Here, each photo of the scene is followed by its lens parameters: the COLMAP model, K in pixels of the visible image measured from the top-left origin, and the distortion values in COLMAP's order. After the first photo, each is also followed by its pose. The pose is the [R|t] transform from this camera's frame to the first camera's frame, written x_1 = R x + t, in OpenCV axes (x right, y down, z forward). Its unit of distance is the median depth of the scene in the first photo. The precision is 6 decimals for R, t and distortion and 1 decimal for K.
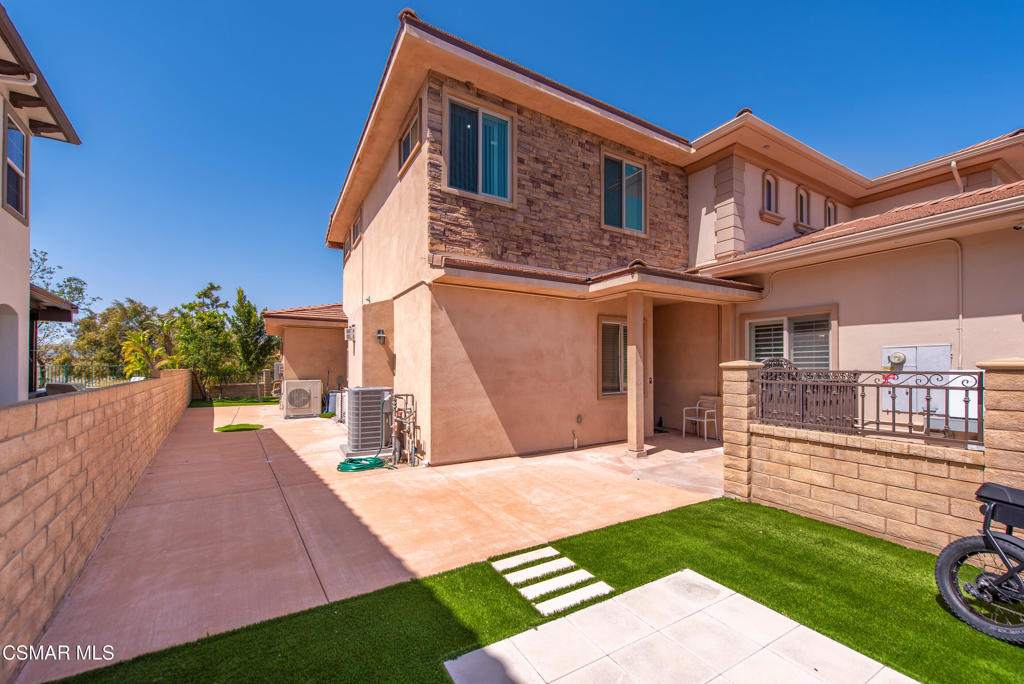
lens RADIAL K [[409.1, 0, 512.0], [0, 409.1, 359.1], [0, 0, 1]] dist [-0.002299, -0.000241]
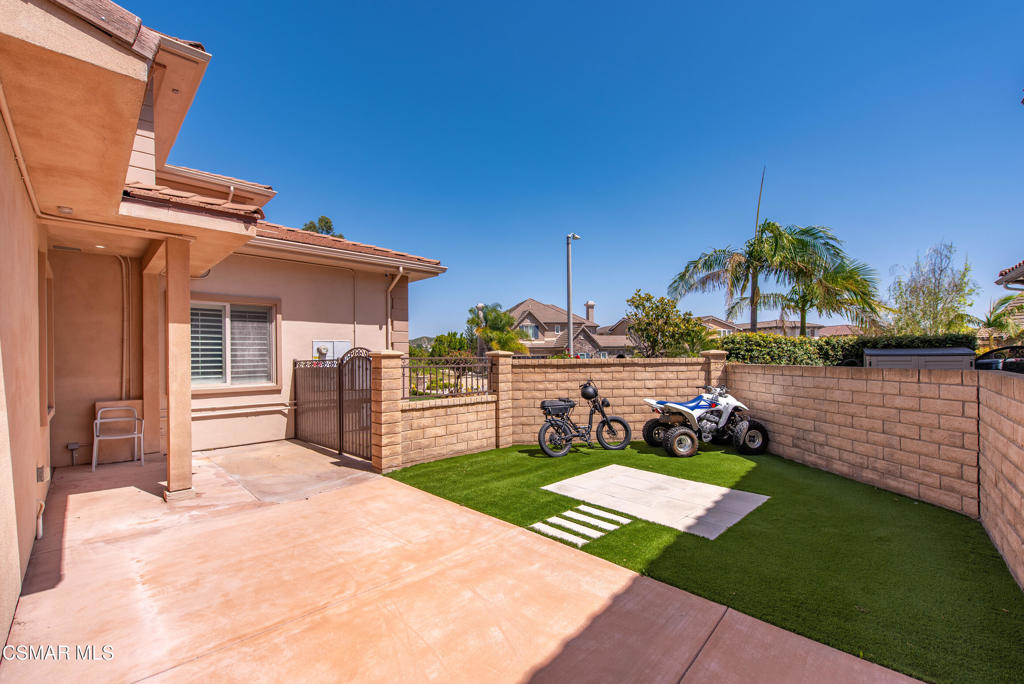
lens RADIAL K [[454.0, 0, 512.0], [0, 454.0, 342.0], [0, 0, 1]] dist [0.002196, 0.000190]
pose [[-0.261423, 0.029872, 0.964762, -0.806171], [-0.007681, 0.999425, -0.033027, 0.022482], [-0.965194, -0.016045, -0.261044, 1.063603]]
